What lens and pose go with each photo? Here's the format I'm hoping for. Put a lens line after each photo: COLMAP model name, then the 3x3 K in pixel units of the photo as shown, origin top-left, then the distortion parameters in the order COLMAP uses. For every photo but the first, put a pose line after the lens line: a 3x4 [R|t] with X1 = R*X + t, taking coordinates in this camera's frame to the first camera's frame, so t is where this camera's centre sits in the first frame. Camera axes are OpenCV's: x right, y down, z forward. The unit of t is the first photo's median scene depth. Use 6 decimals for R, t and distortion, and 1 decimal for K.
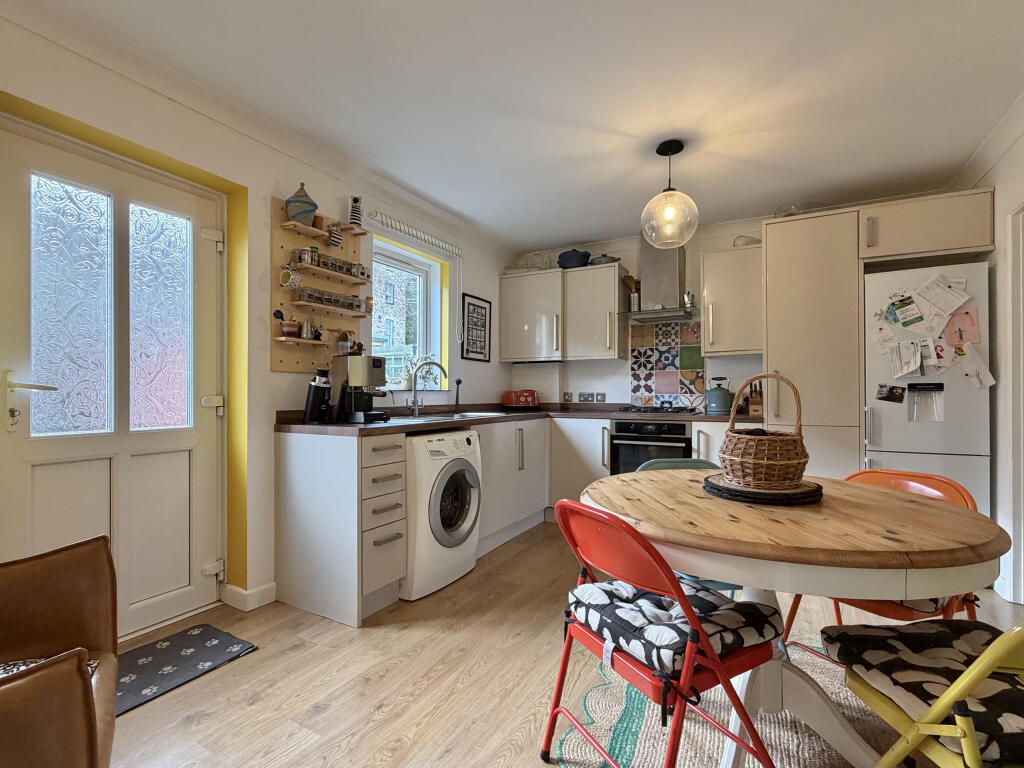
lens RADIAL K [[490.7, 0, 513.8], [0, 490.7, 391.4], [0, 0, 1]] dist [0.000421, -0.000472]
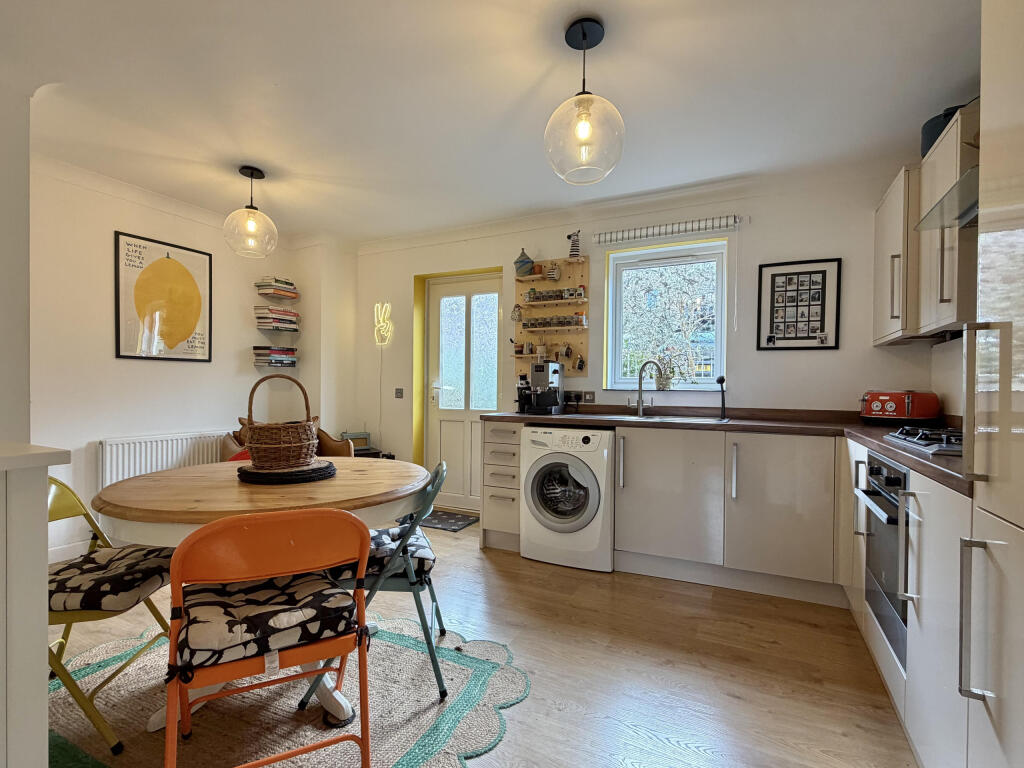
lens RADIAL K [[490.7, 0, 513.8], [0, 490.7, 391.4], [0, 0, 1]] dist [0.000421, -0.000472]
pose [[0.038919, 0.005224, -0.999229, 0.656531], [-0.007144, 0.999962, 0.004950, -0.002081], [0.999217, 0.006946, 0.038955, 0.580475]]
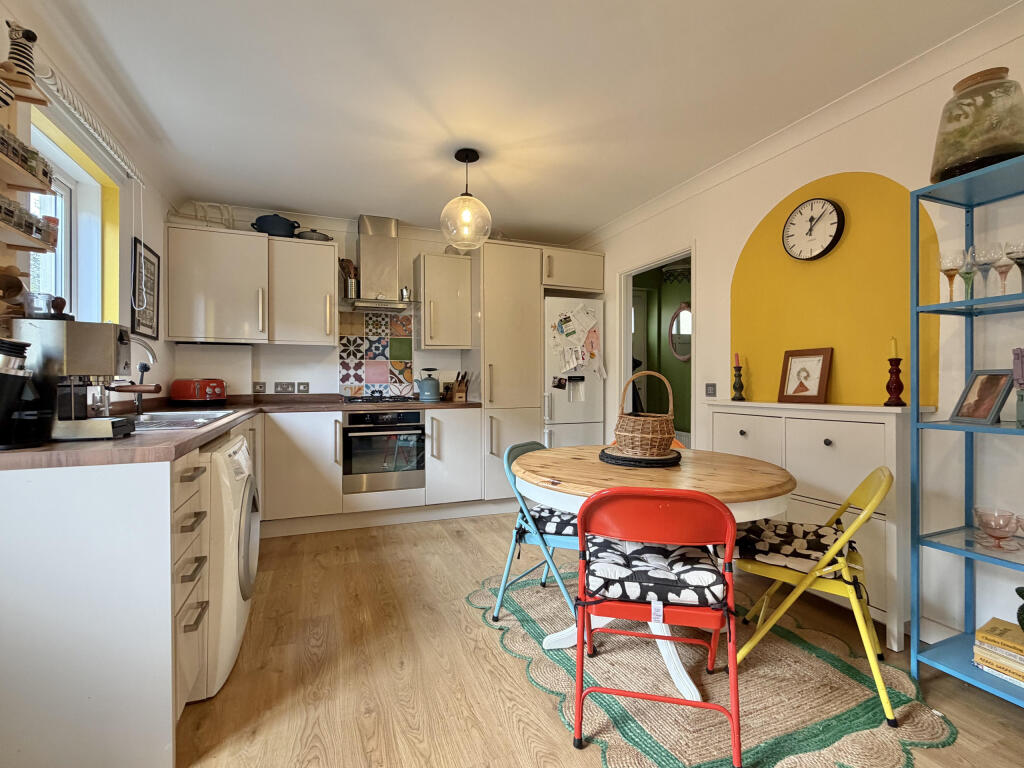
lens RADIAL K [[472.4, 0, 512.1], [0, 472.4, 382.7], [0, 0, 1]] dist [-0.001320, -0.000643]
pose [[0.635311, -0.003226, 0.772250, -0.276159], [-0.004042, 0.999964, 0.007503, -0.005006], [-0.772246, -0.007888, 0.635275, 0.174064]]
